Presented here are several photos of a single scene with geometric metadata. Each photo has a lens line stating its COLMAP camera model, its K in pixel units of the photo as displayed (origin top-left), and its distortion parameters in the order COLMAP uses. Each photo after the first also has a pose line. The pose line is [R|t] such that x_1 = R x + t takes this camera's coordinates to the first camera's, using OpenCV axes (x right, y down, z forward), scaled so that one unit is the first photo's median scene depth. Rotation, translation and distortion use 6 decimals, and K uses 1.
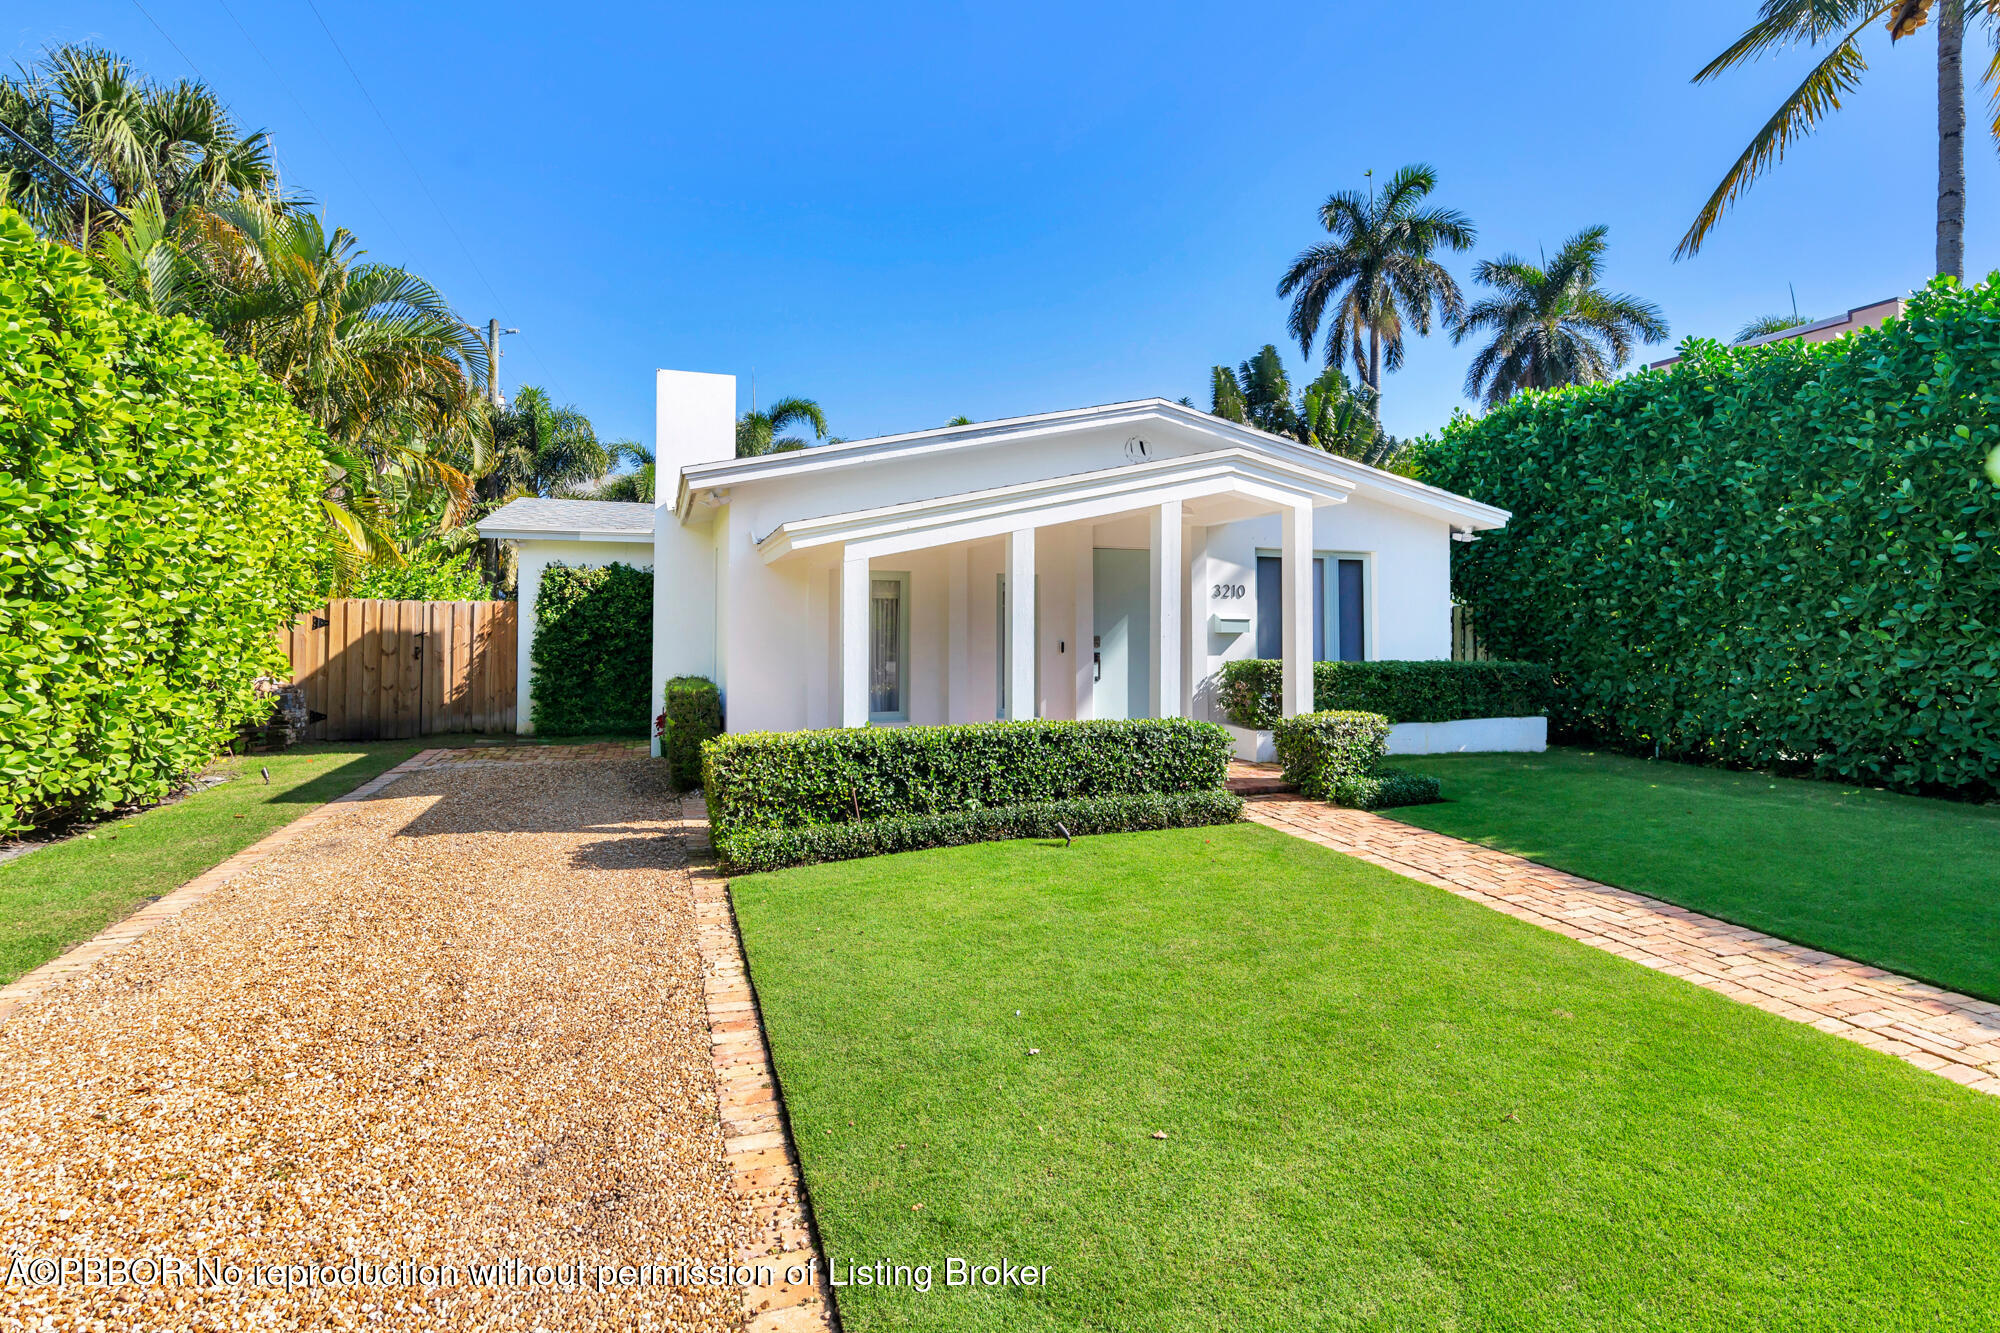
lens RADIAL K [[912.8, 0, 994.4], [0, 912.8, 607.3], [0, 0, 1]] dist [0.001320, -0.000436]
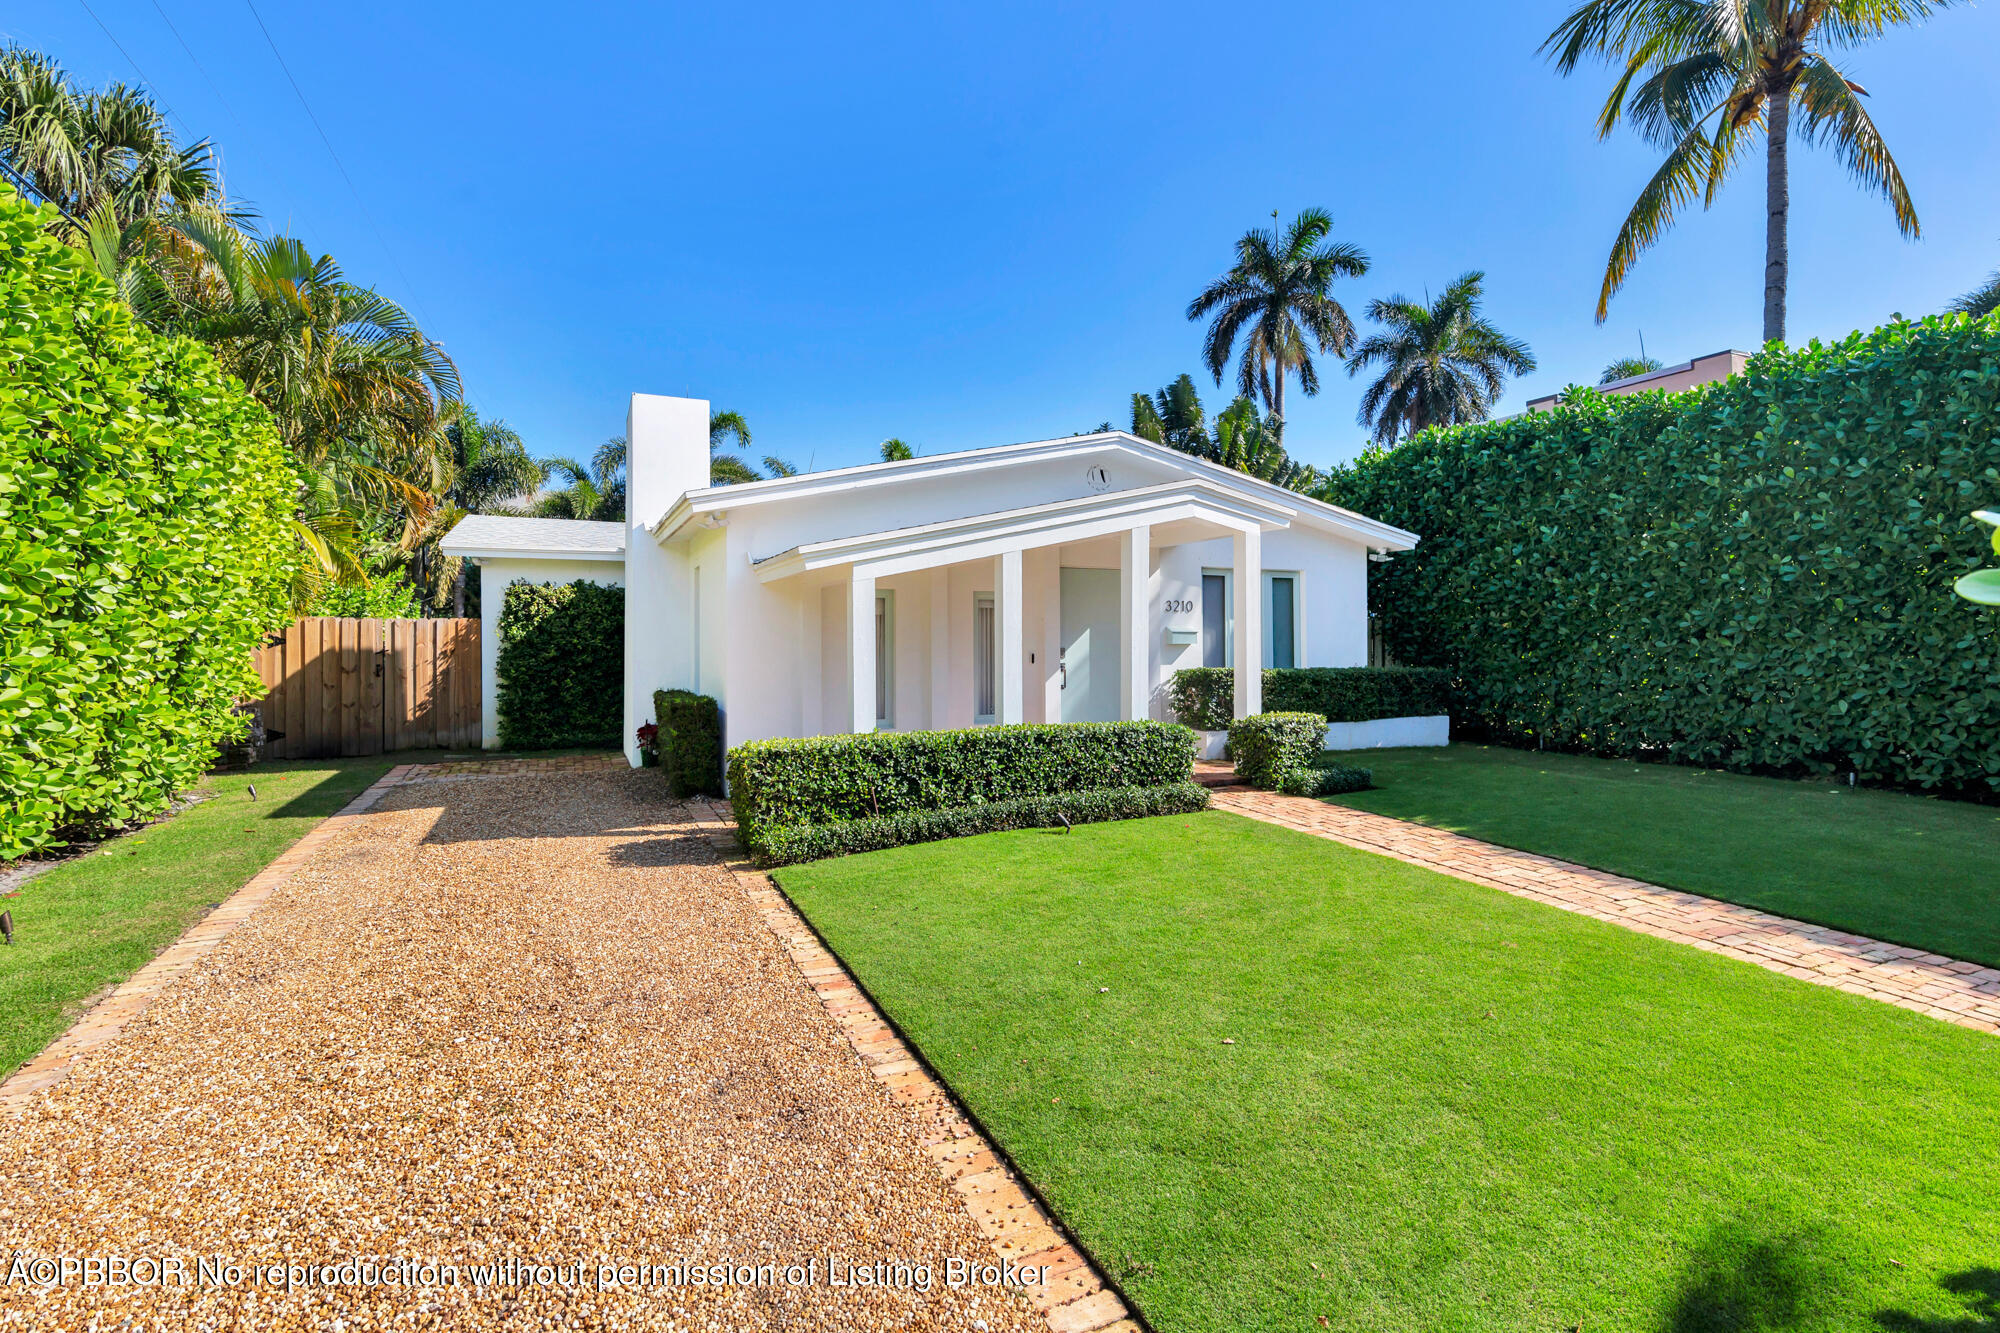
lens RADIAL K [[878.1, 0, 1002.6], [0, 878.1, 638.6], [0, 0, 1]] dist [0.001470, -0.000427]
pose [[0.995454, -0.007081, 0.094981, -0.073294], [0.005204, 0.999786, 0.019998, -0.001483], [-0.095103, -0.019412, 0.995278, -0.051287]]
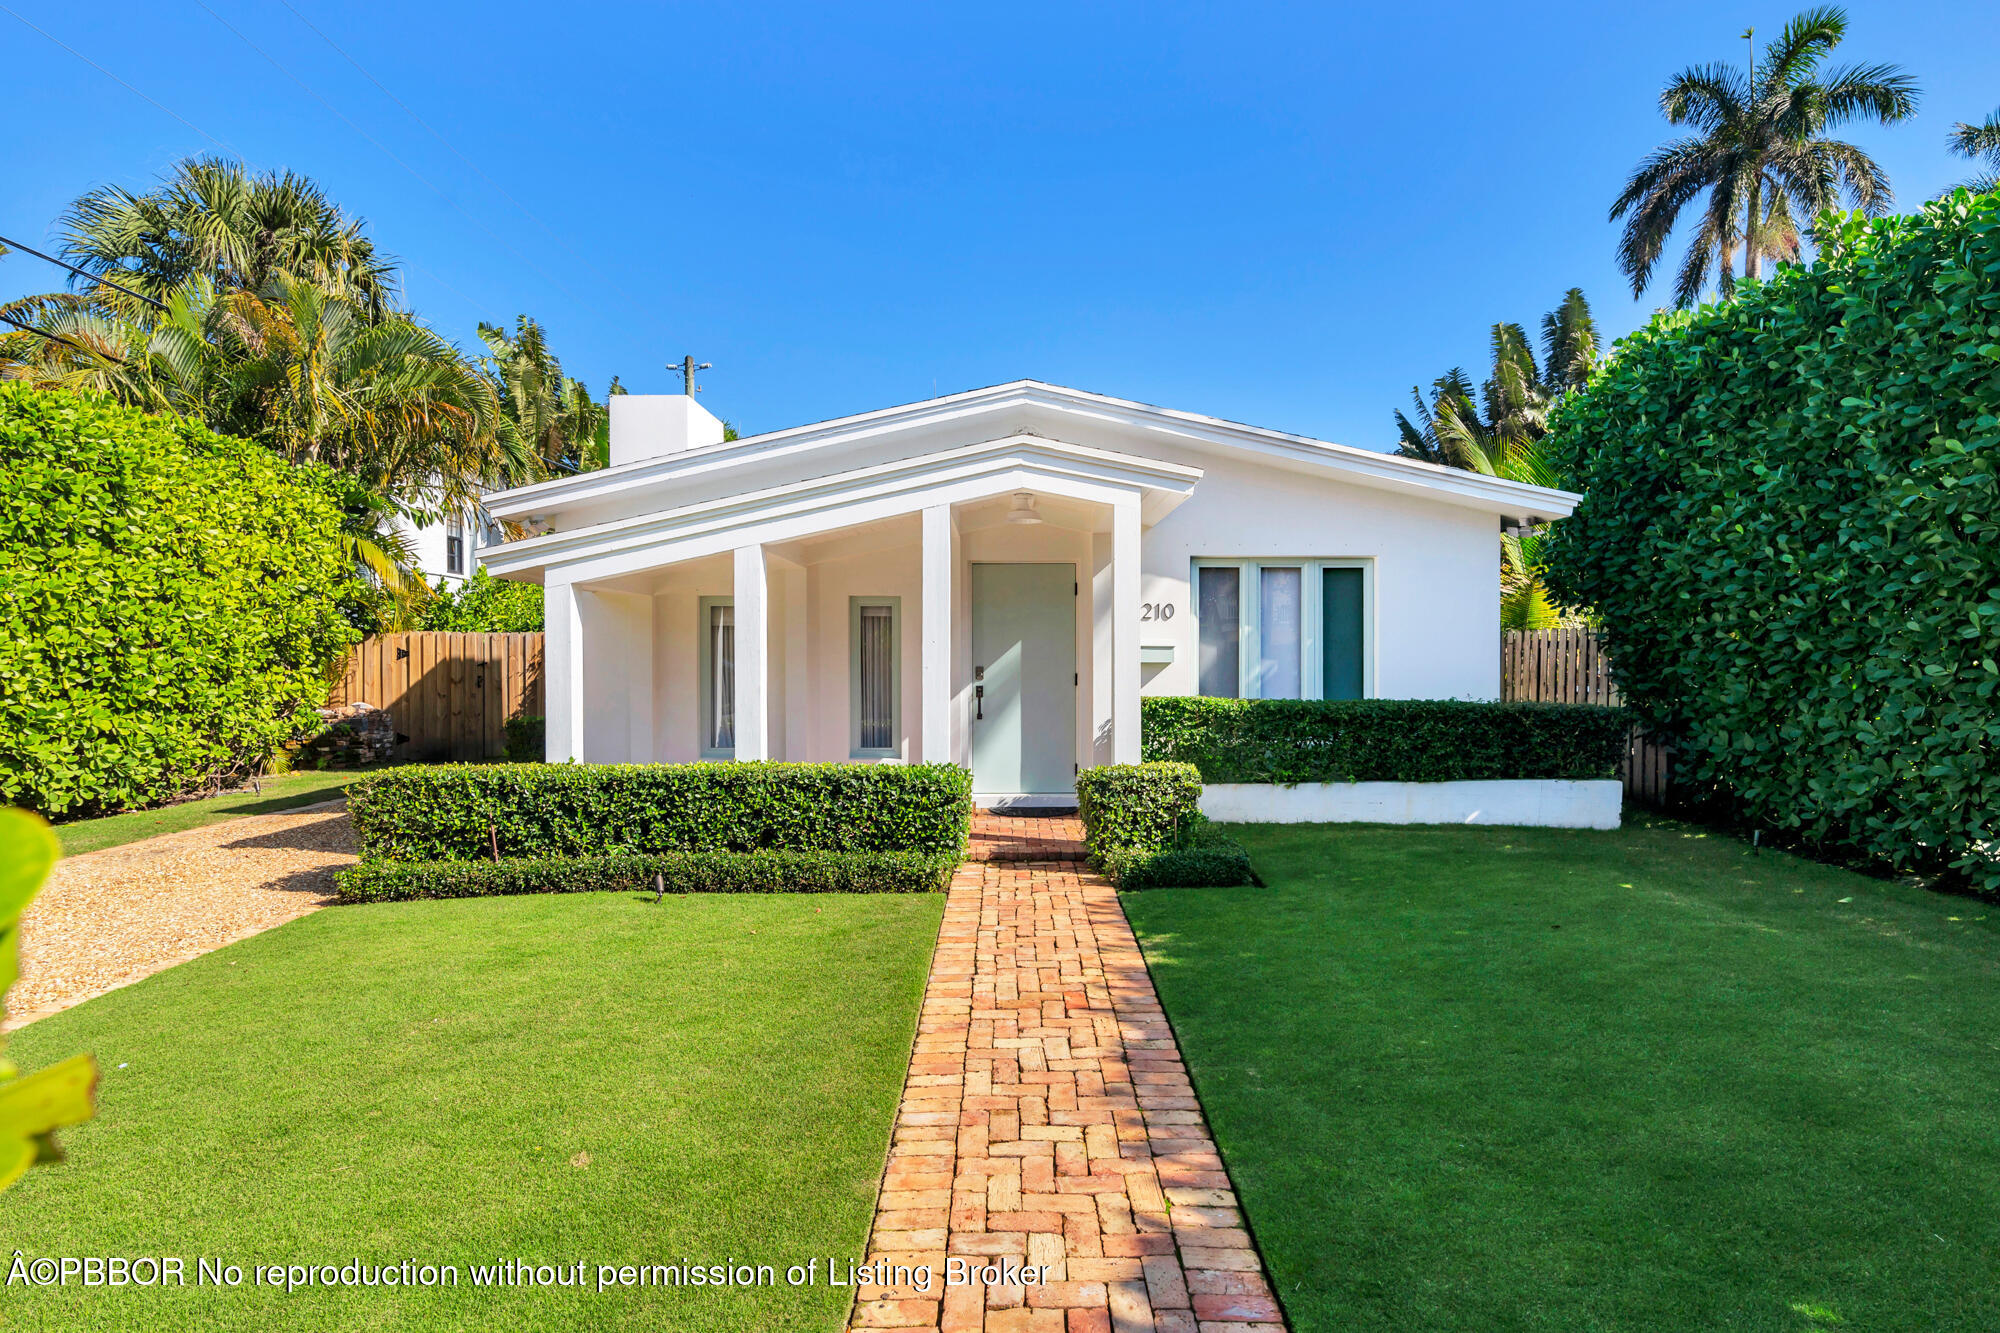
lens RADIAL K [[1001.4, 0, 937.6], [0, 1001.4, 663.2], [0, 0, 1]] dist [0.001716, -0.000051]
pose [[0.945619, 0.000243, -0.325275, 0.473408], [0.009160, 0.999583, 0.027375, 0.002764], [0.325146, -0.028866, 0.945223, 0.123719]]
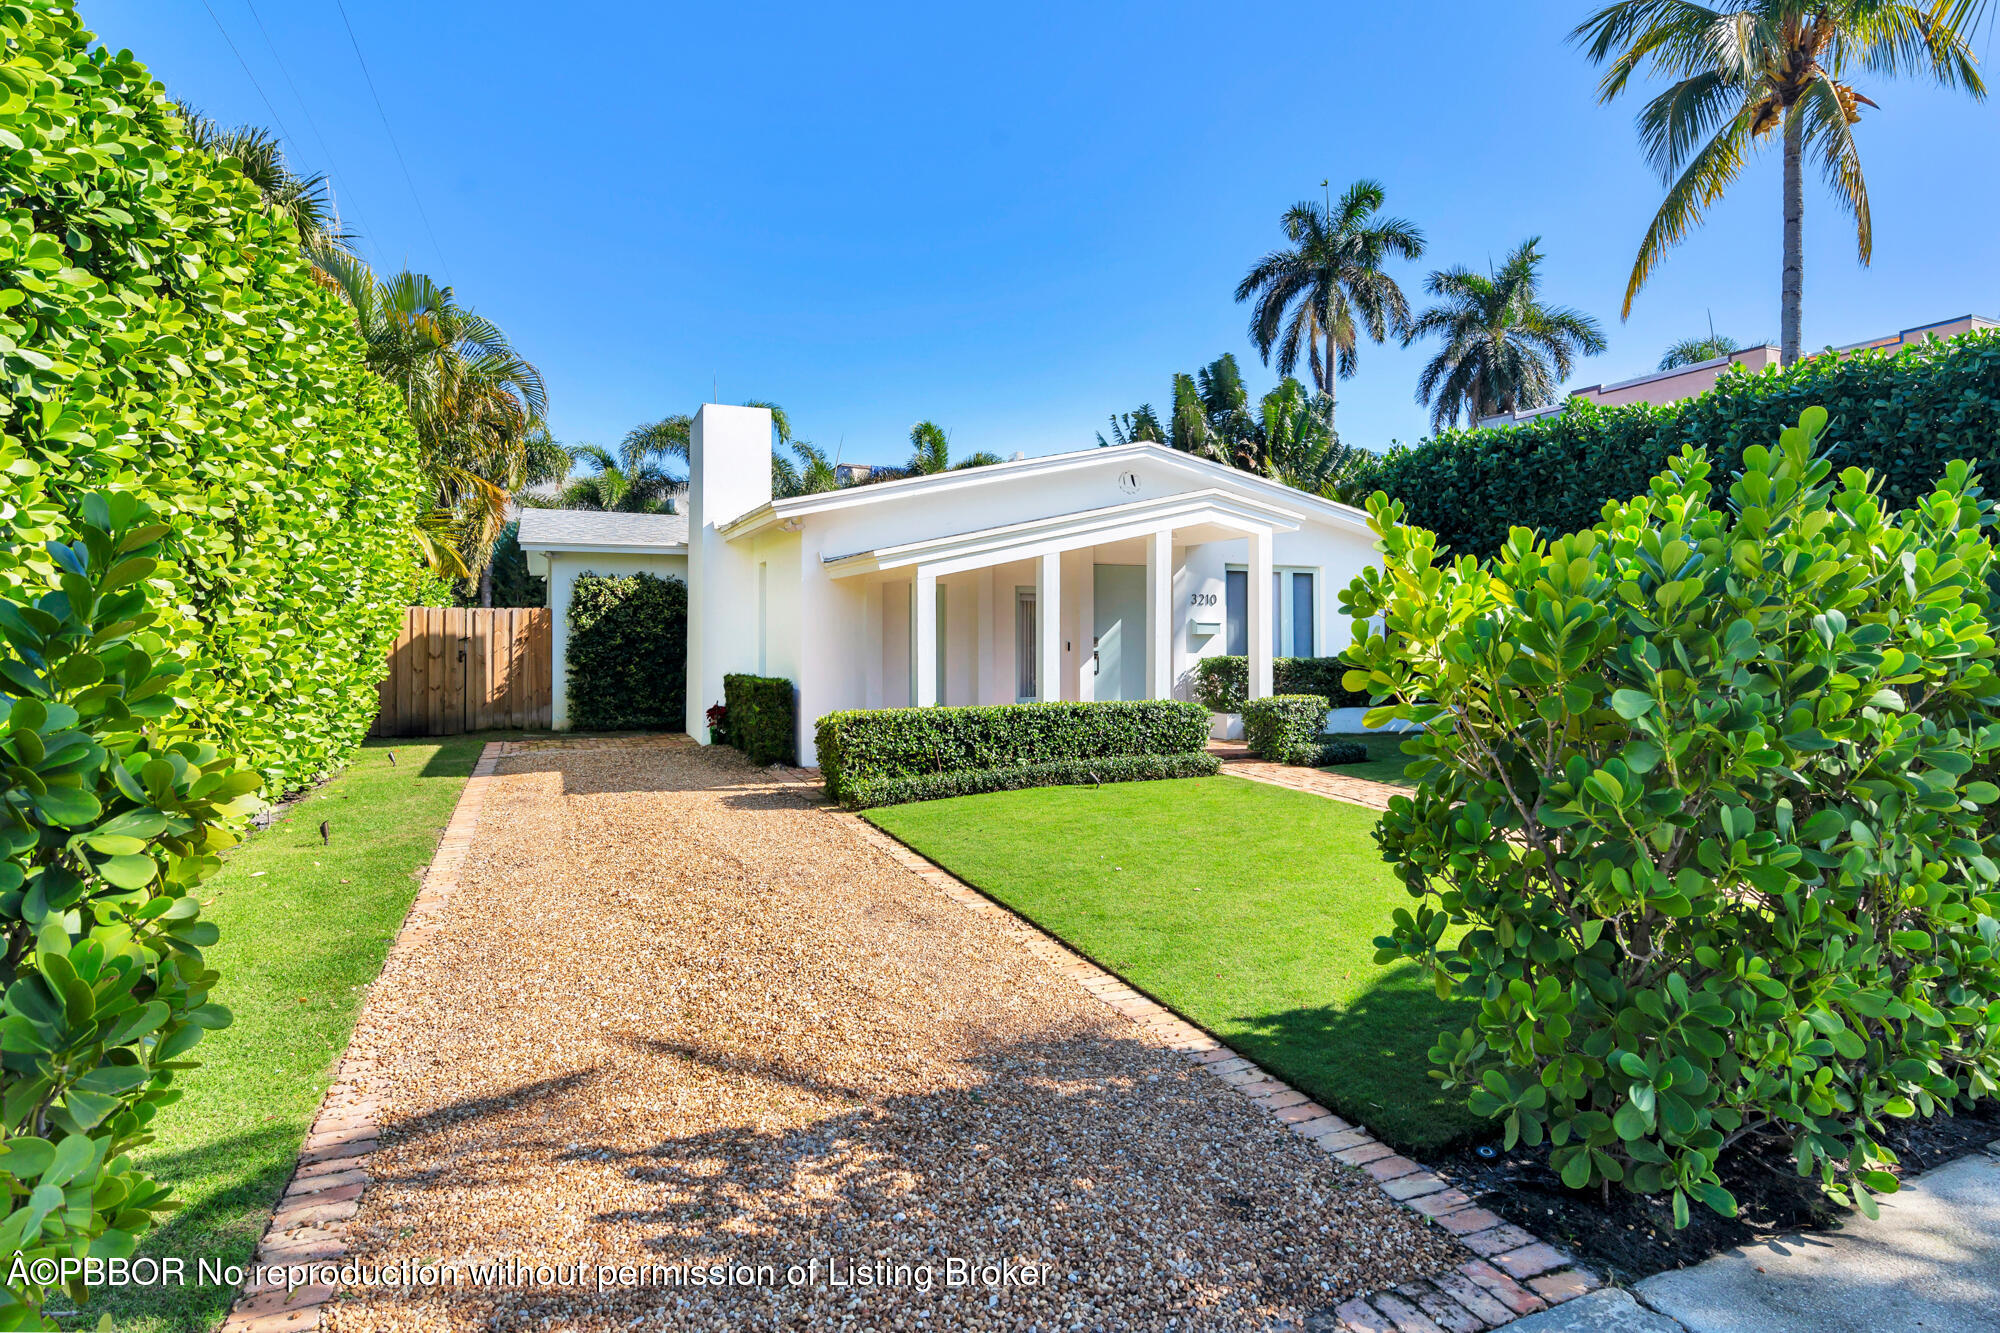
lens RADIAL K [[945.1, 0, 1000.4], [0, 945.1, 628.1], [0, 0, 1]] dist [0.001214, 0.000196]
pose [[0.998307, -0.002767, 0.058099, -0.106197], [0.001755, 0.999846, 0.017457, -0.003385], [-0.058139, -0.017325, 0.998158, -0.293165]]
